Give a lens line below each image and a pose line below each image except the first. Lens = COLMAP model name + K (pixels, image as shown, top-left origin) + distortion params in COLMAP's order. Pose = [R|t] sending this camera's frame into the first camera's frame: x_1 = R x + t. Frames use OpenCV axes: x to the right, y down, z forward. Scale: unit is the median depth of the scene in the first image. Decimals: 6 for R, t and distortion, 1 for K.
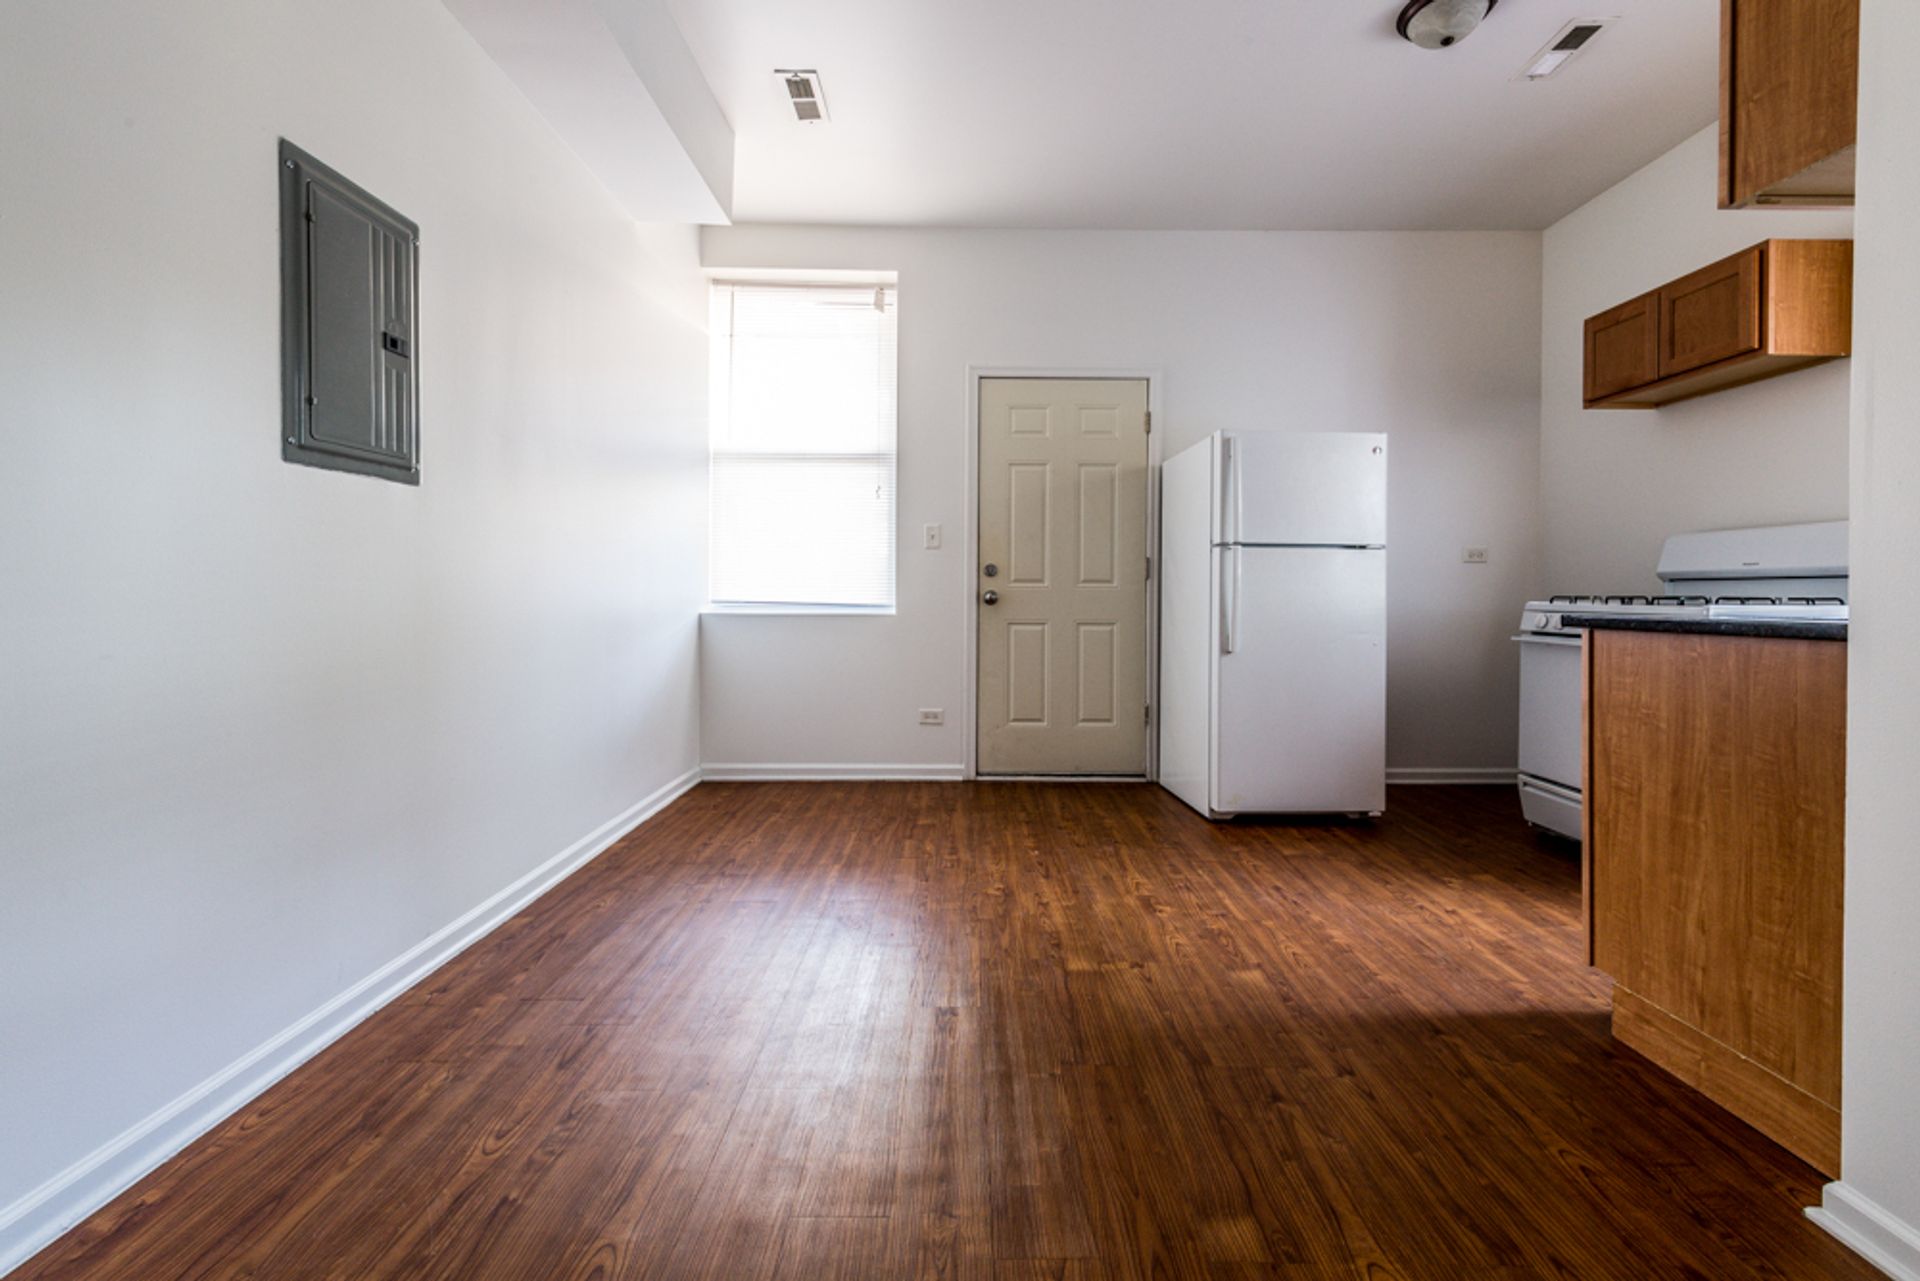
lens RADIAL K [[789.4, 0, 951.6], [0, 789.4, 600.2], [0, 0, 1]] dist [0.019375, -0.007536]
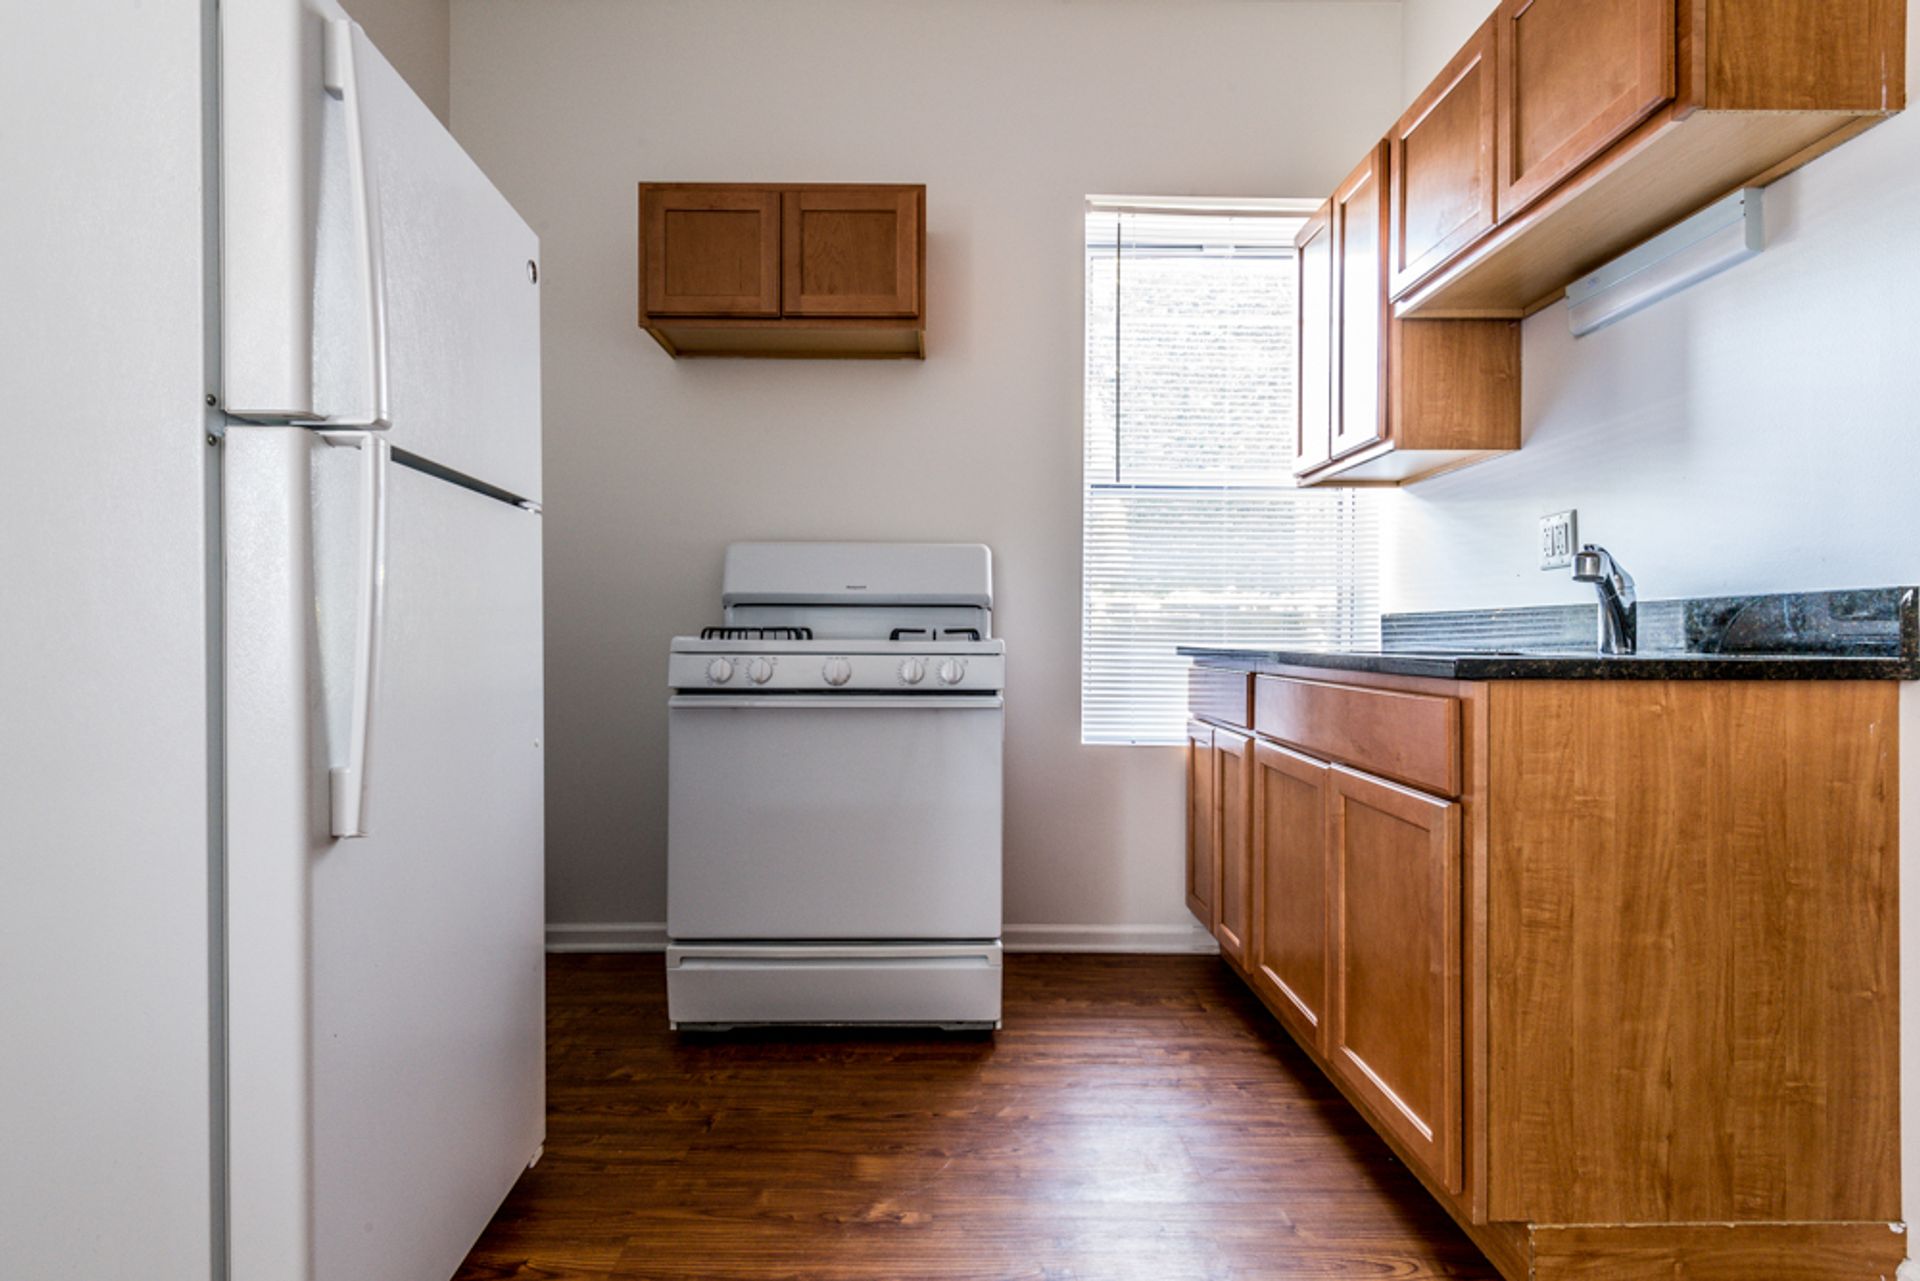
lens RADIAL K [[965.9, 0, 960.0], [0, 965.9, 640.5], [0, 0, 1]] dist [0.003780, -0.000455]
pose [[-0.021297, -0.009236, 0.999731, 0.049693], [0.001214, 0.999956, 0.009264, -0.001844], [-0.999772, 0.001411, -0.021285, 1.185637]]
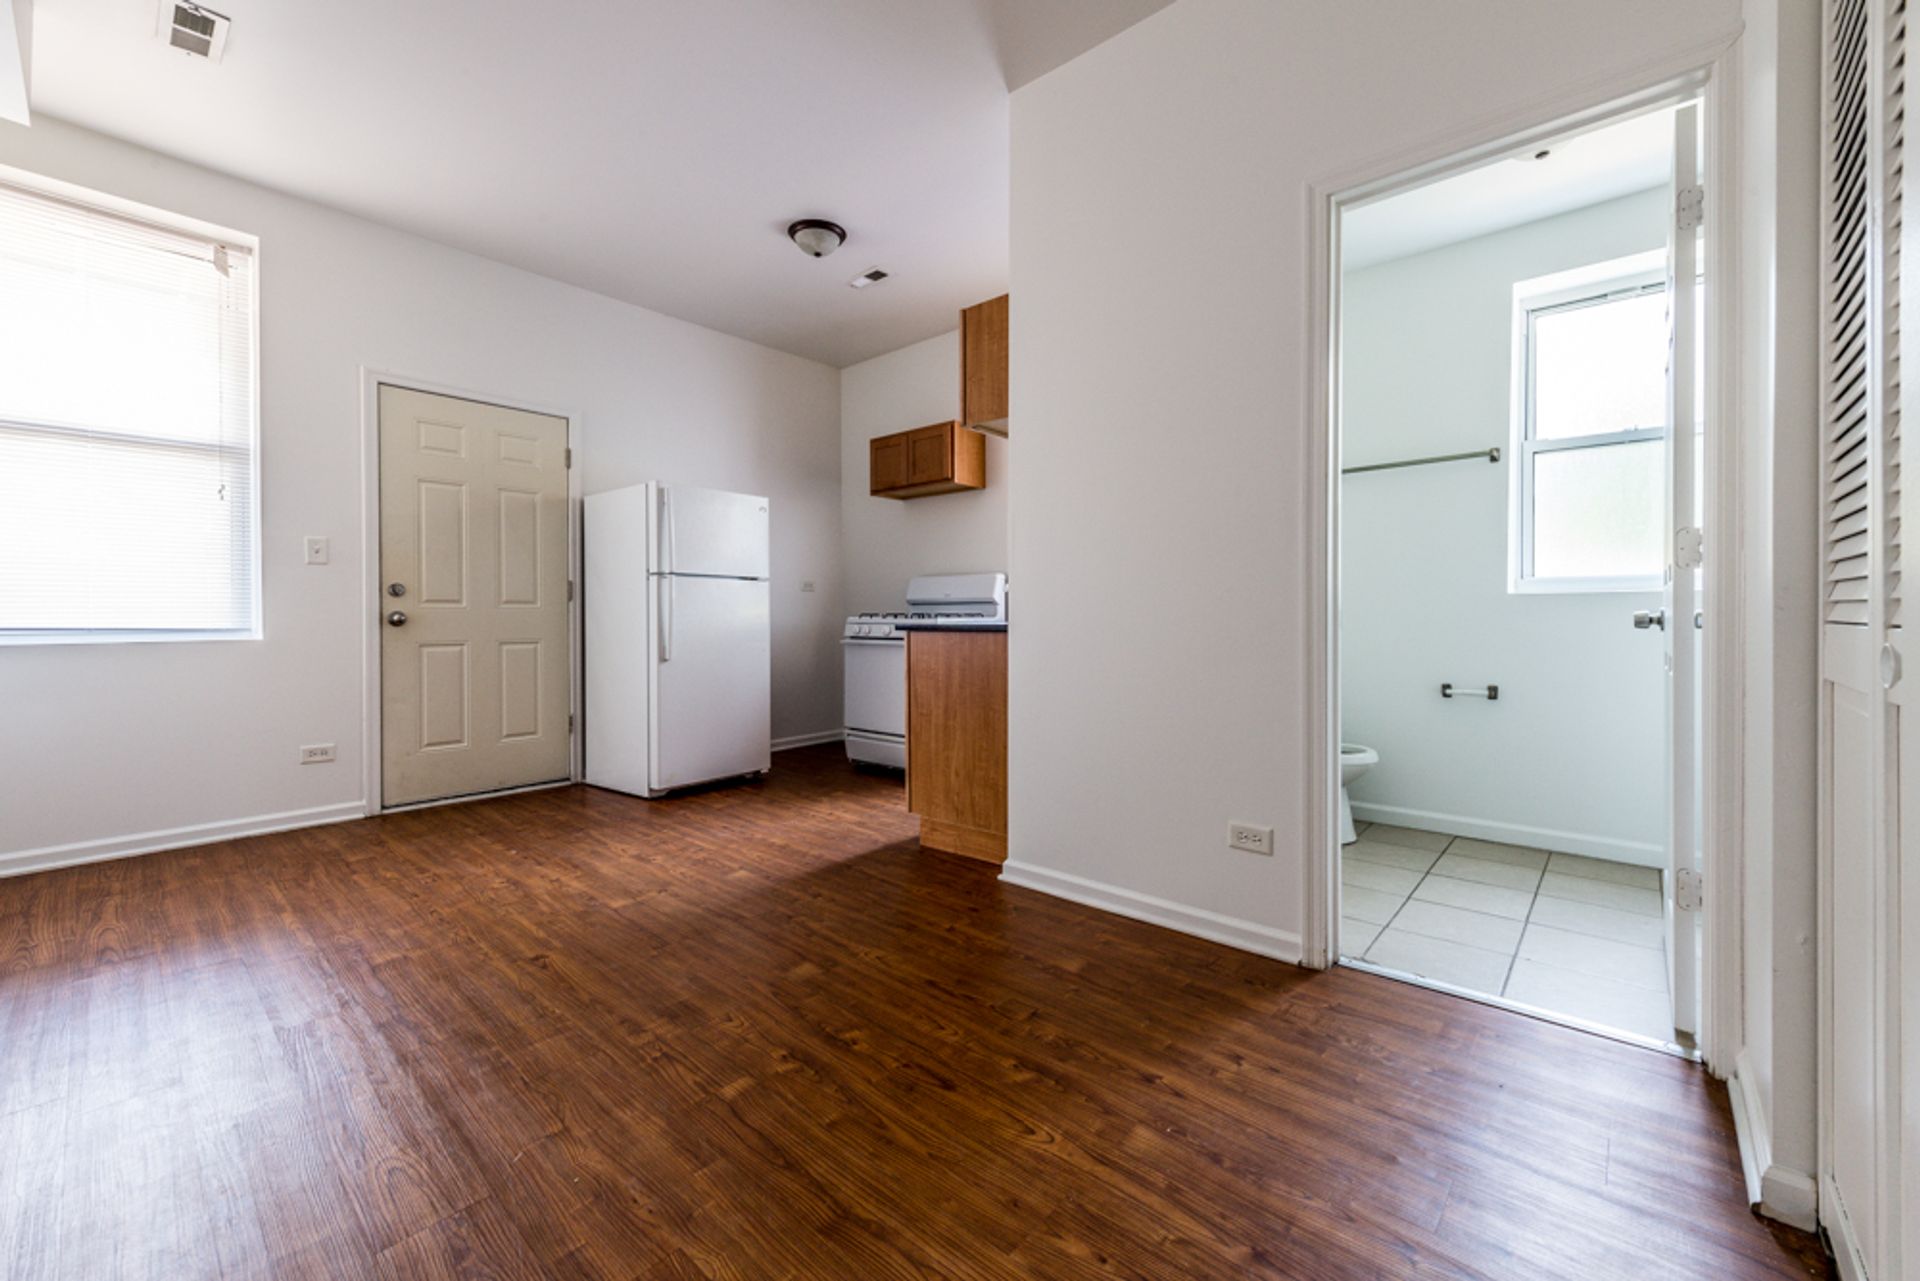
lens RADIAL K [[767.5, 0, 960.0], [0, 767.5, 640.5], [0, 0, 1]] dist [0.001081, -0.000106]
pose [[0.657368, -0.031645, 0.752905, -0.380263], [0.011723, 0.999426, 0.031770, 0.002299], [-0.753479, -0.012059, 0.657361, -0.215440]]
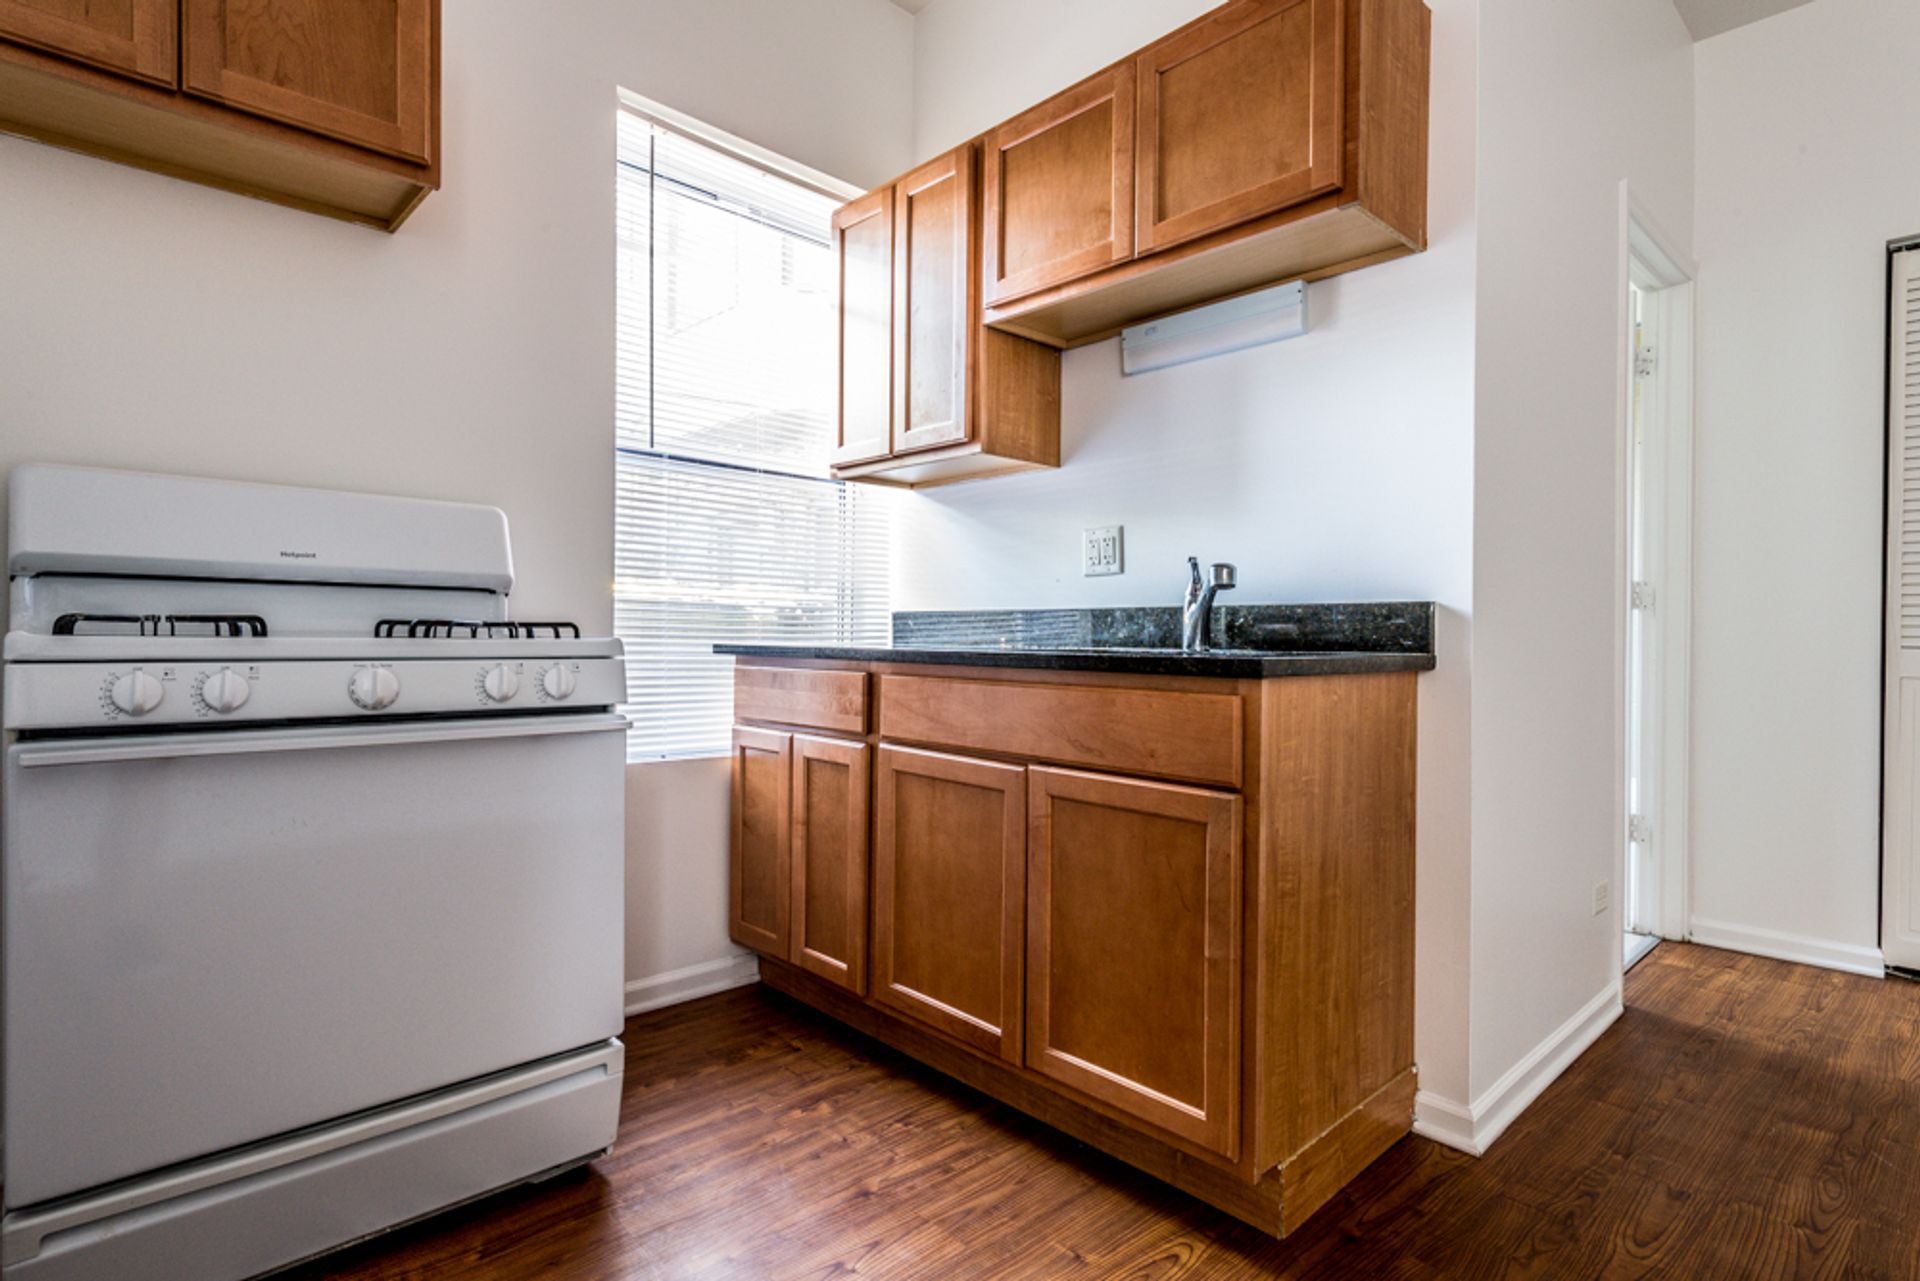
lens RADIAL K [[959.9, 0, 957.0], [0, 959.9, 647.8], [0, 0, 1]] dist [0.010951, -0.001044]
pose [[-0.687577, -0.020388, 0.725825, 0.328862], [-0.008605, 0.999764, 0.019931, -0.002497], [-0.726060, 0.007459, -0.687591, 1.448877]]
